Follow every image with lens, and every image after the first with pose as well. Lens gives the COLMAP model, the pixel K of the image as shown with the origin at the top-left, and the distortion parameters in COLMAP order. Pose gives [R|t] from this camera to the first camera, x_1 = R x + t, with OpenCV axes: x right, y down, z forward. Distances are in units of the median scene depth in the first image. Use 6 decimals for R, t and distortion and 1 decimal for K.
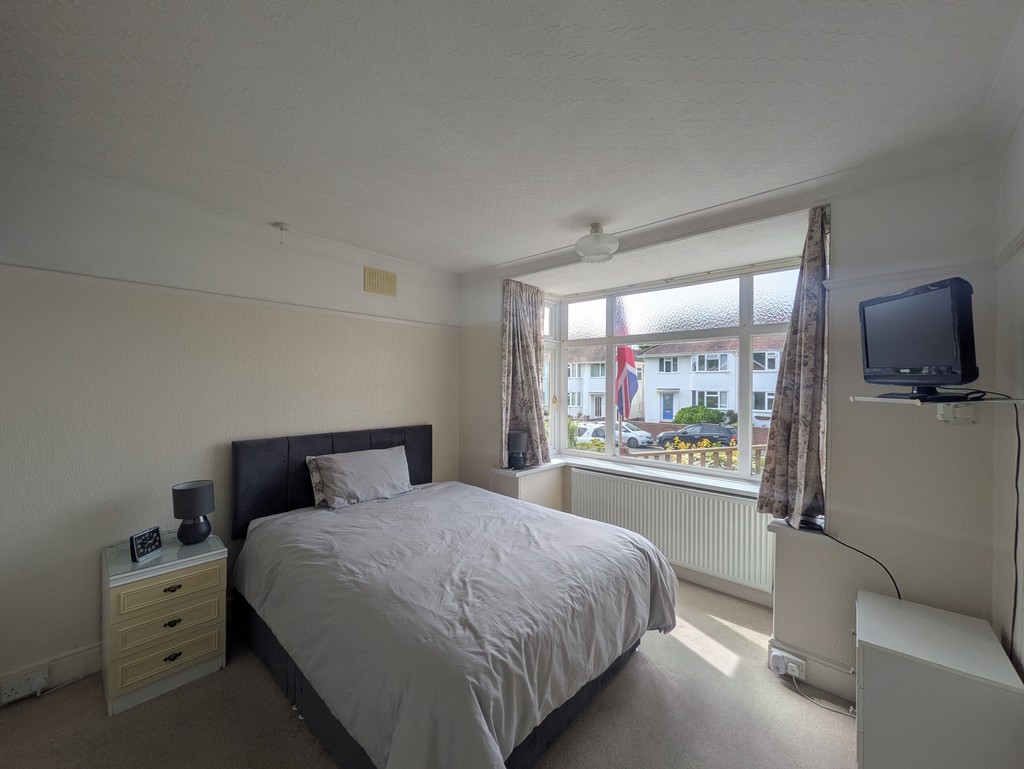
lens RADIAL K [[408.6, 0, 511.6], [0, 408.6, 377.2], [0, 0, 1]] dist [0.002352, 0.000455]
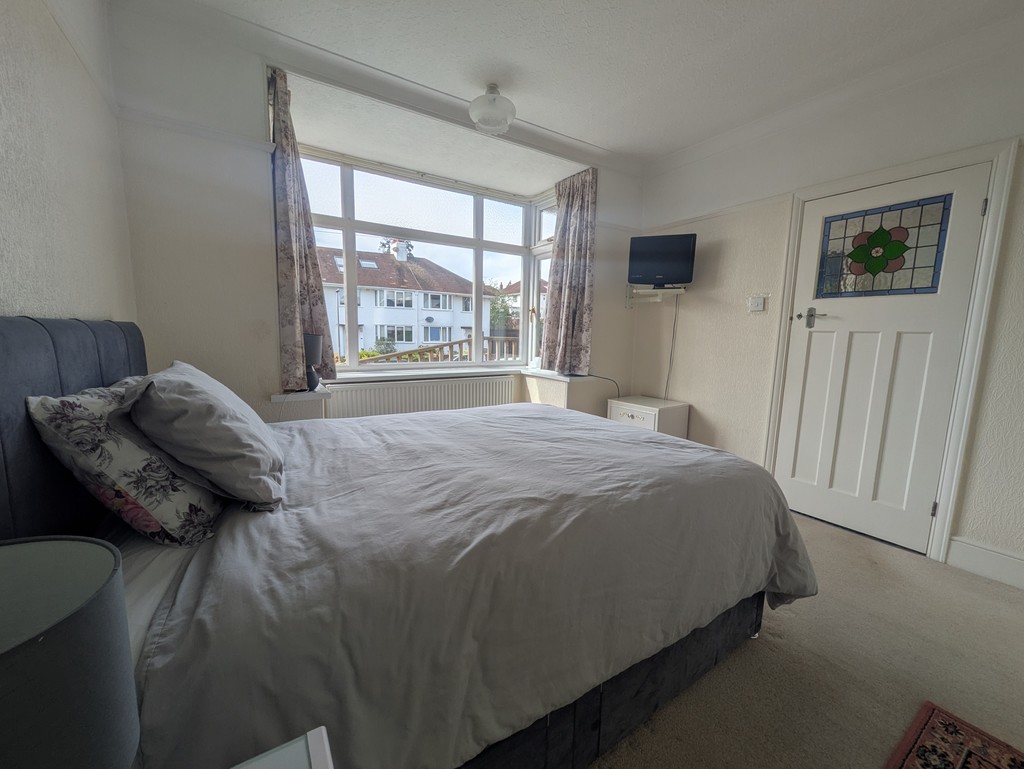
lens RADIAL K [[404.6, 0, 514.6], [0, 404.6, 383.4], [0, 0, 1]] dist [0.003148, -0.000357]
pose [[0.251350, -0.122538, 0.960108, -0.881469], [-0.029524, 0.990521, 0.134149, 0.190620], [-0.967446, -0.062064, 0.245350, 0.858981]]
